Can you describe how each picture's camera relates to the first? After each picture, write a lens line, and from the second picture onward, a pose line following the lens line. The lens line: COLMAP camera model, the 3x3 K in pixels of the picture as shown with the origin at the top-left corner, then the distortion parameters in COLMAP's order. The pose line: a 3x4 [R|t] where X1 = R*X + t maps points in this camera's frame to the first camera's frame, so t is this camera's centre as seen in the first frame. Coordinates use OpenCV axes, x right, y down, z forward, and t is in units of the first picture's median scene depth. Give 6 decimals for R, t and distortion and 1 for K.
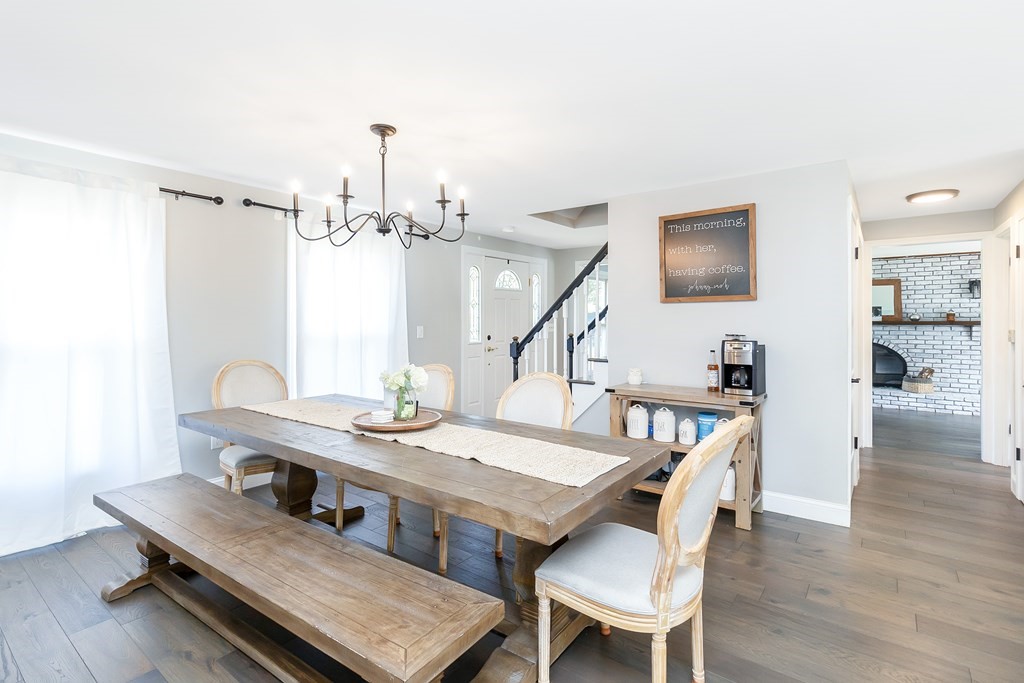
lens RADIAL K [[479.3, 0, 516.4], [0, 479.3, 321.1], [0, 0, 1]] dist [0.001881, 0.000291]
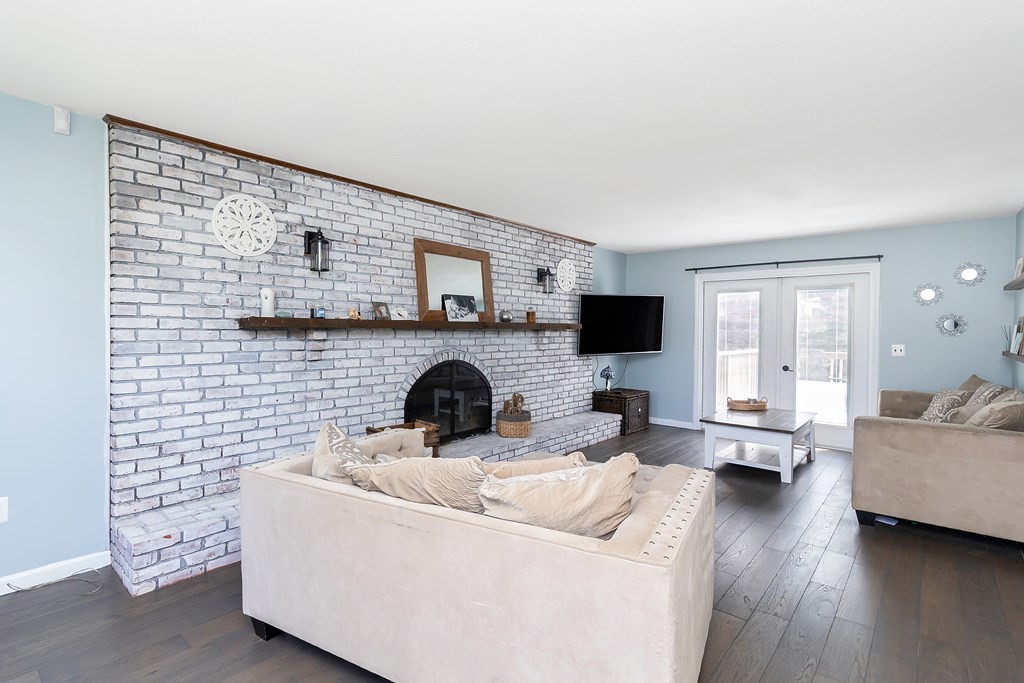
lens RADIAL K [[479.3, 0, 516.4], [0, 479.3, 321.1], [0, 0, 1]] dist [0.001881, 0.000291]
pose [[0.074306, 0.010181, 0.997183, 0.213135], [-0.015305, 0.999842, -0.009067, 0.003692], [-0.997118, -0.014588, 0.074450, 0.969477]]
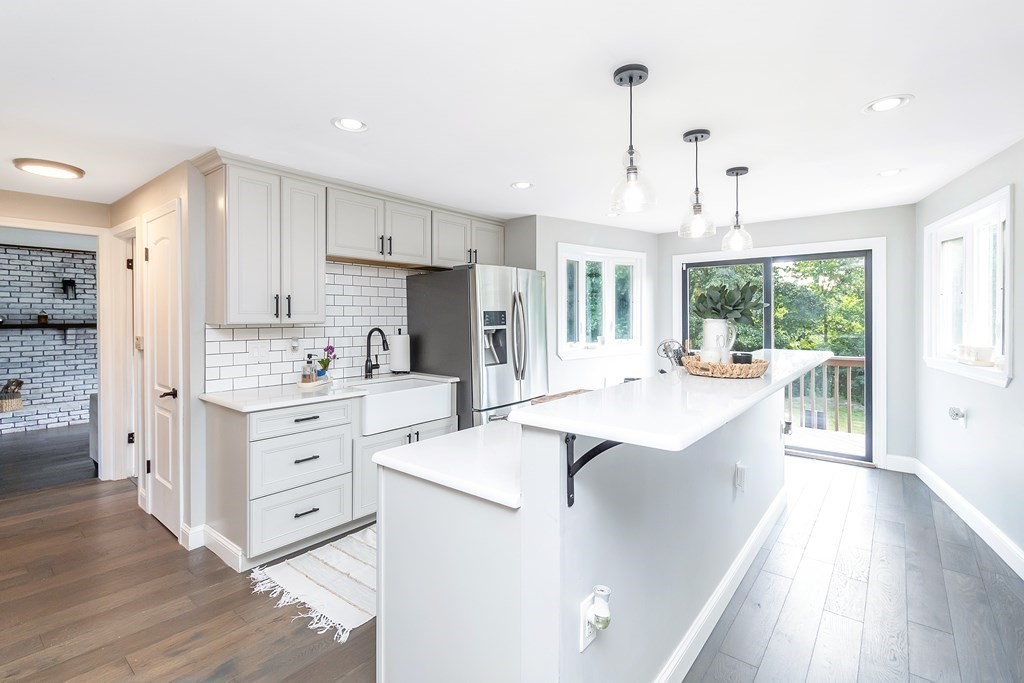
lens RADIAL K [[479.3, 0, 516.4], [0, 479.3, 321.1], [0, 0, 1]] dist [0.001881, 0.000291]
pose [[0.032563, -0.004248, 0.999461, 0.047633], [0.003580, 0.999985, 0.004134, -0.005554], [-0.999463, 0.003443, 0.032578, 0.097358]]
